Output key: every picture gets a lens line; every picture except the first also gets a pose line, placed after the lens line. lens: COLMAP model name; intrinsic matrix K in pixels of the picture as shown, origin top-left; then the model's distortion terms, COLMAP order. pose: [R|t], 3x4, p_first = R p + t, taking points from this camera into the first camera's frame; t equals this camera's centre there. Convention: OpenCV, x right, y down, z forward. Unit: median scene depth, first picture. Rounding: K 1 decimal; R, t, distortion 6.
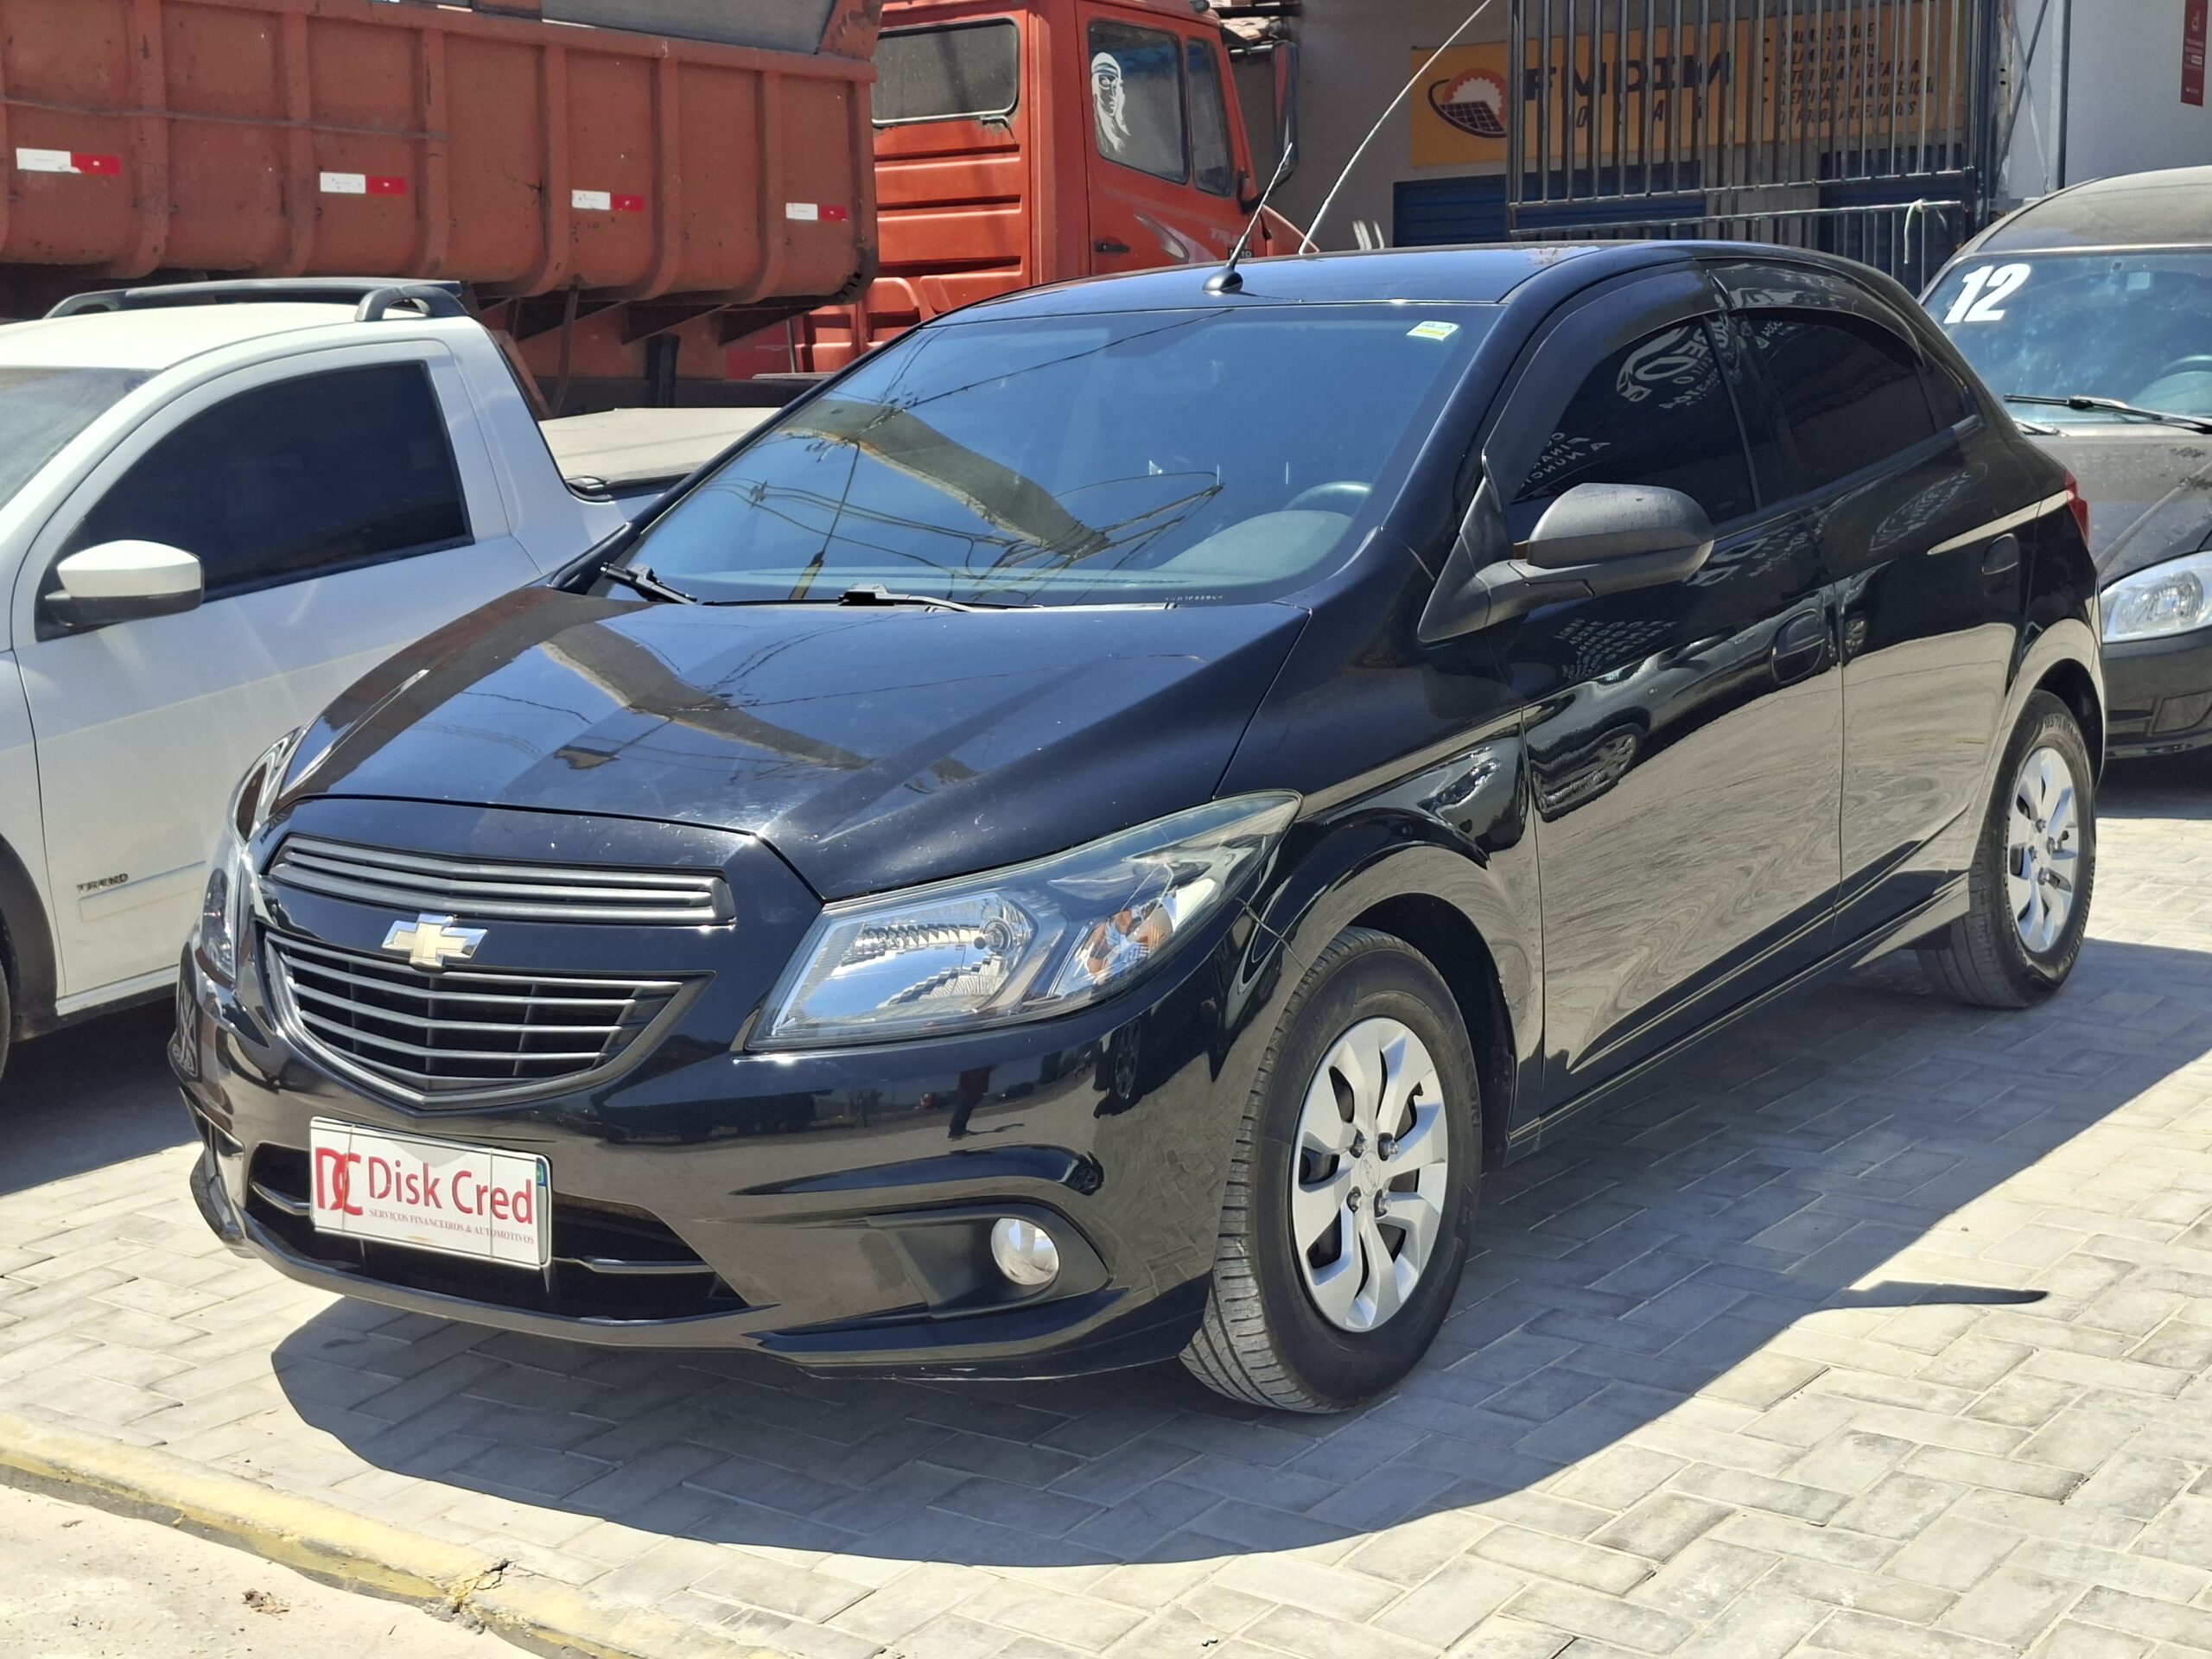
lens RADIAL K [[3057.2, 0, 1085.5], [0, 3057.2, 826.4], [0, 0, 1]] dist [0.172641, -0.354436]
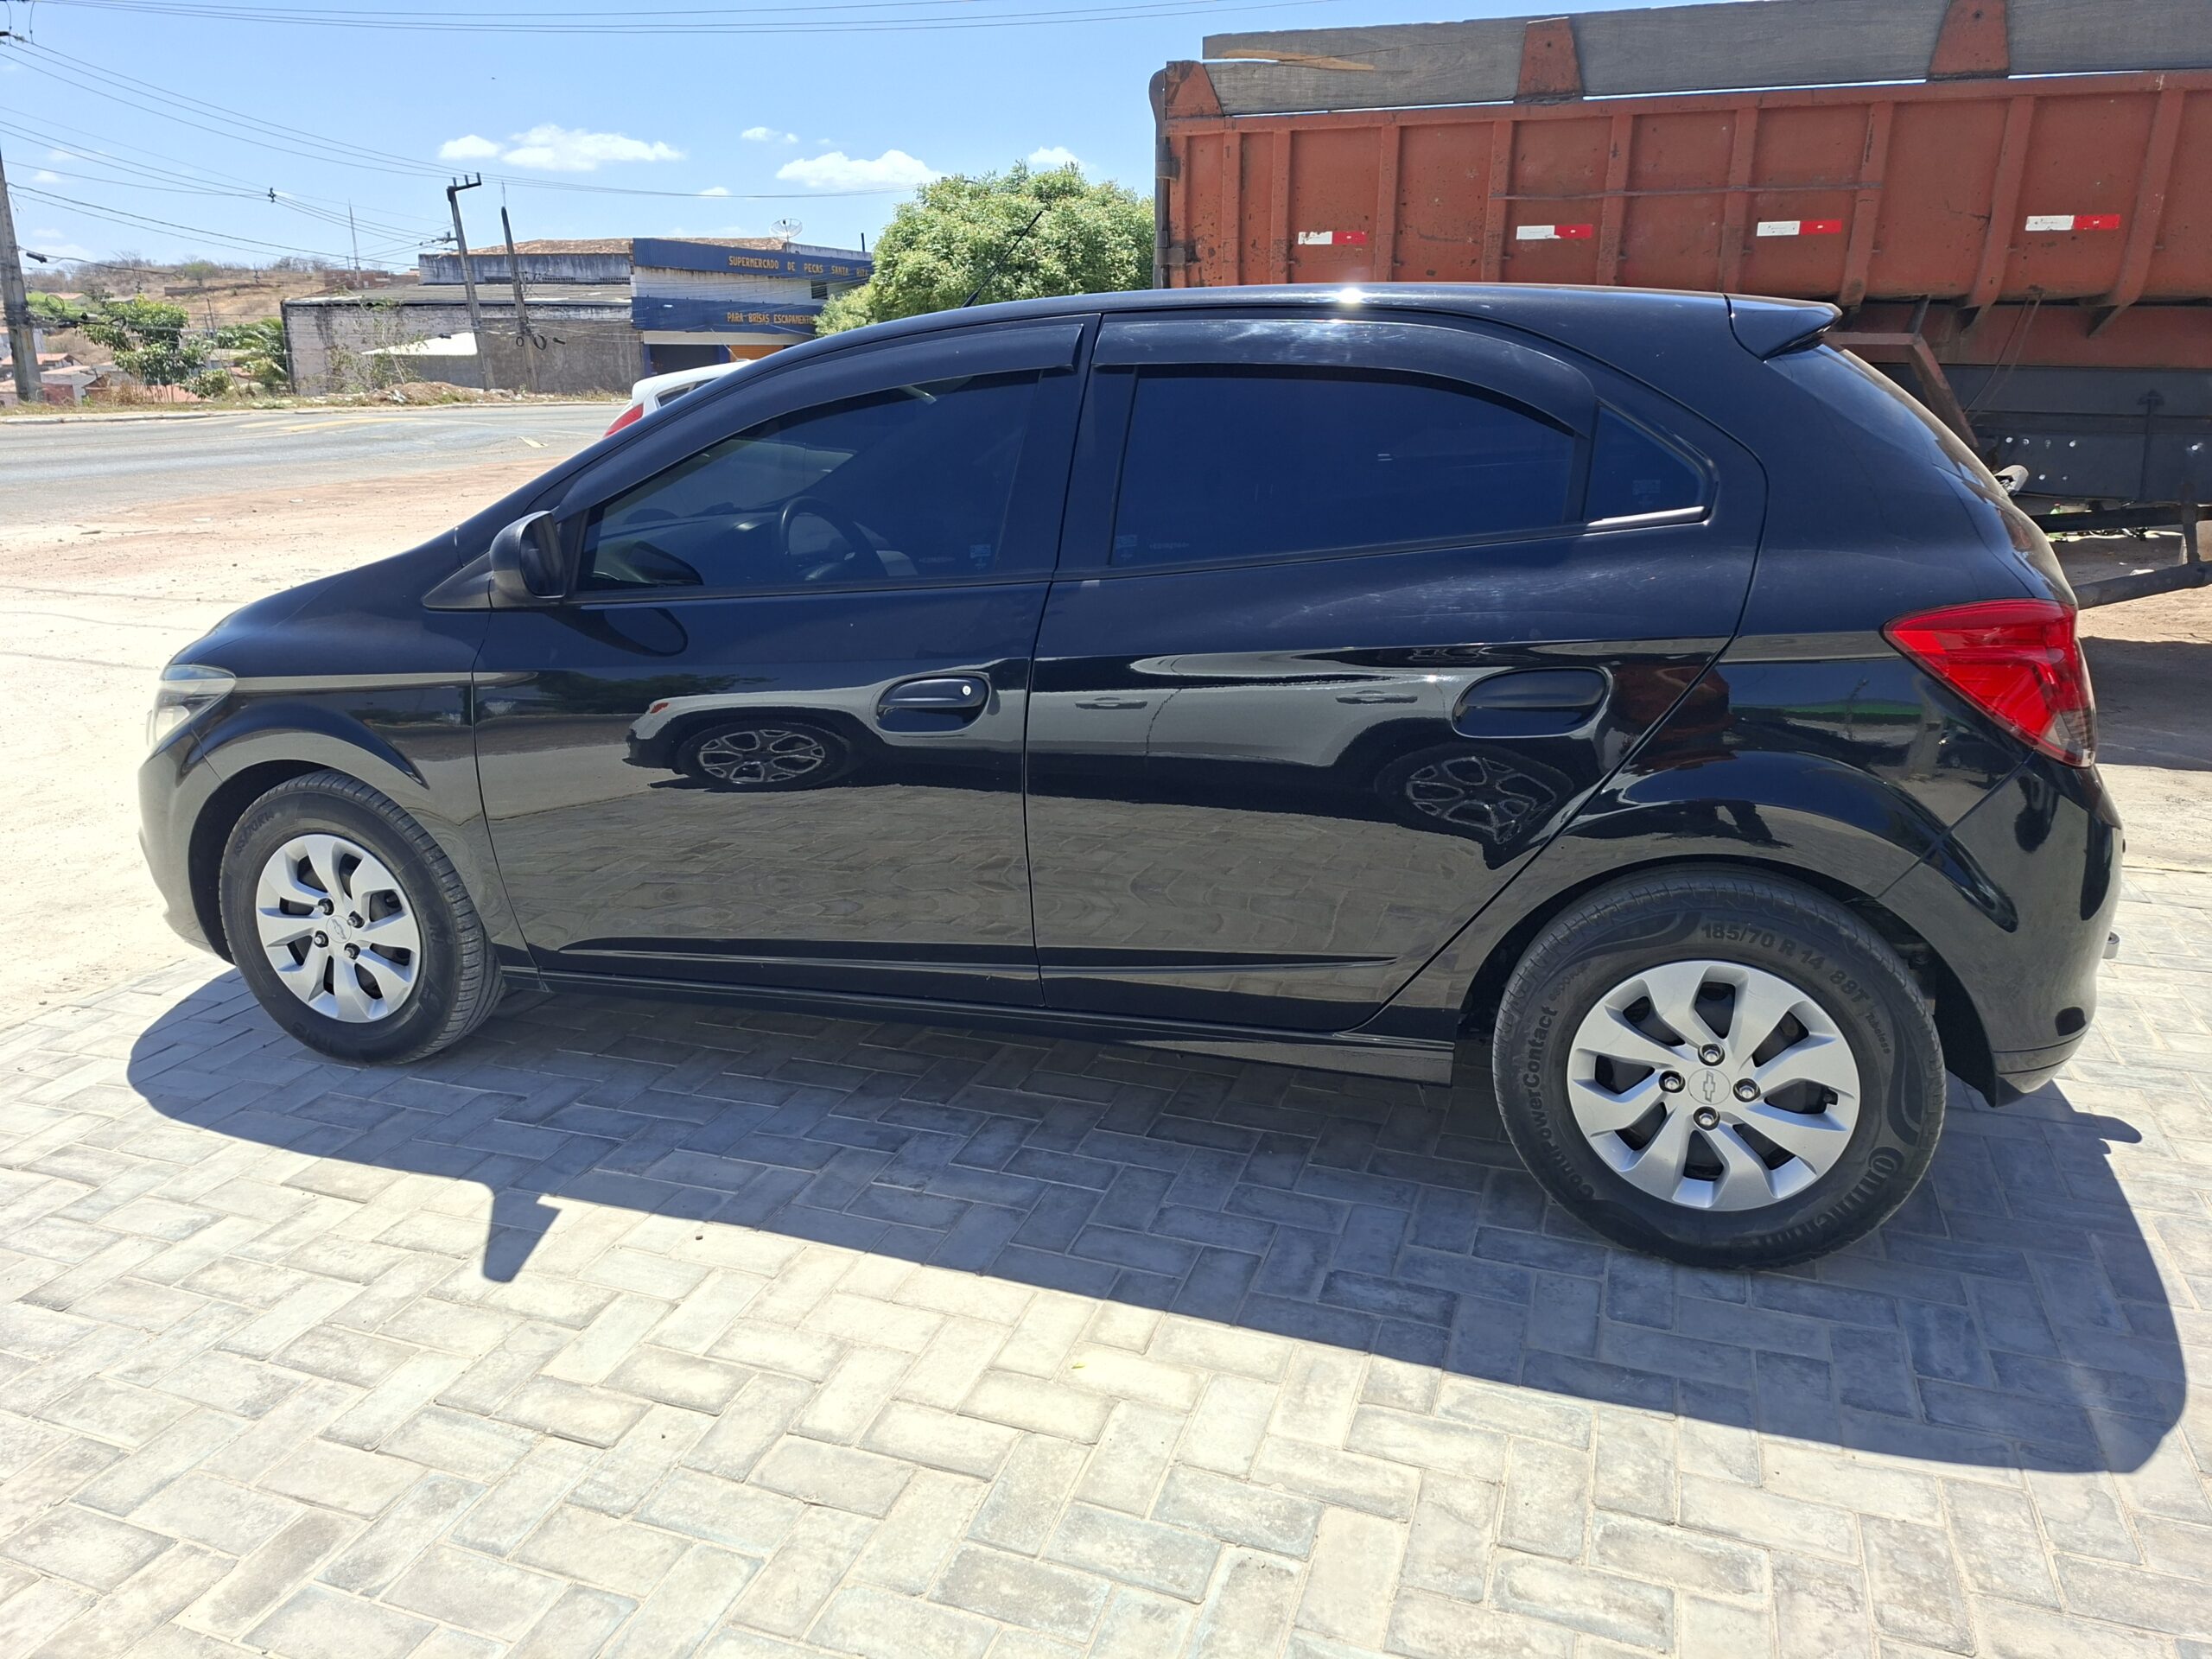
lens RADIAL K [[1538.0, 0, 1094.5], [0, 1538.0, 819.0], [0, 0, 1]] dist [0.072749, -0.070183]
pose [[0.278654, 0.293059, -0.914586, 0.915846], [-0.142861, 0.954359, 0.262277, -0.206836], [0.949707, 0.057574, 0.307803, 1.114309]]
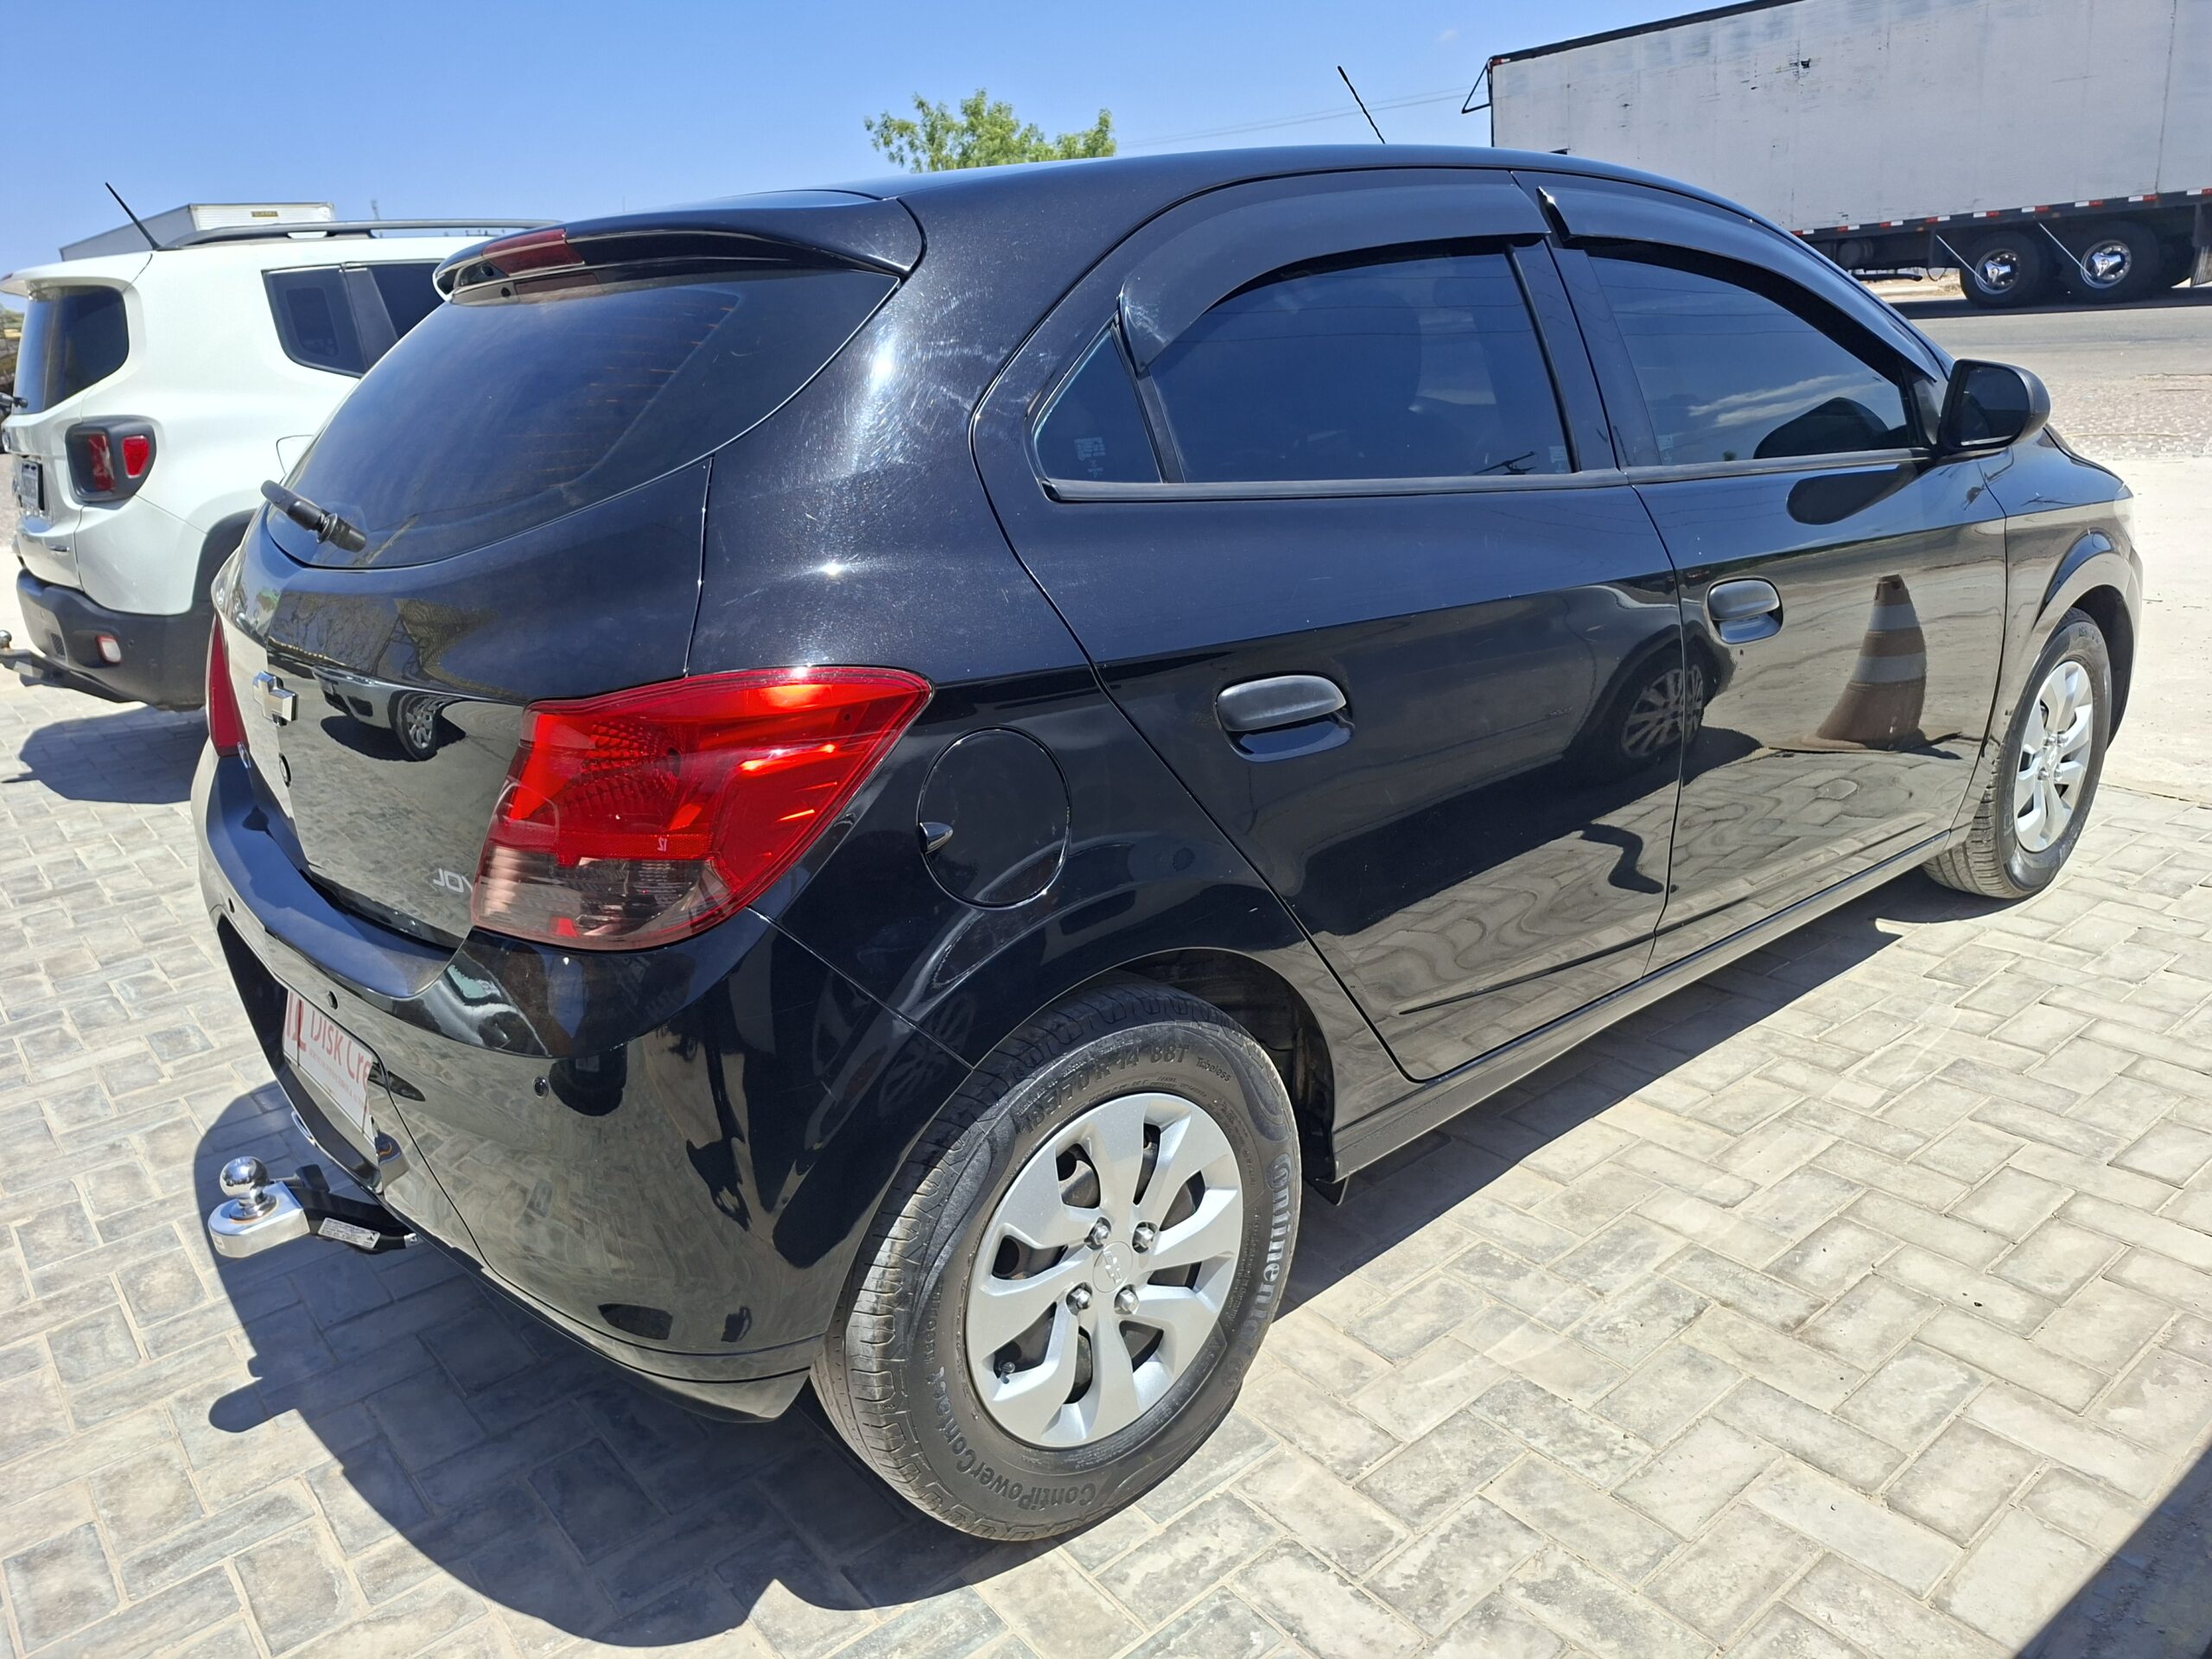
lens RADIAL K [[1564.7, 0, 1130.3], [0, 1564.7, 845.4], [0, 0, 1]] dist [0.080240, -0.110281]
pose [[-0.967504, 0.013699, 0.252484, 0.007585], [0.130977, 0.881281, 0.454080, -0.319866], [-0.216289, 0.472394, -0.854437, 2.088334]]
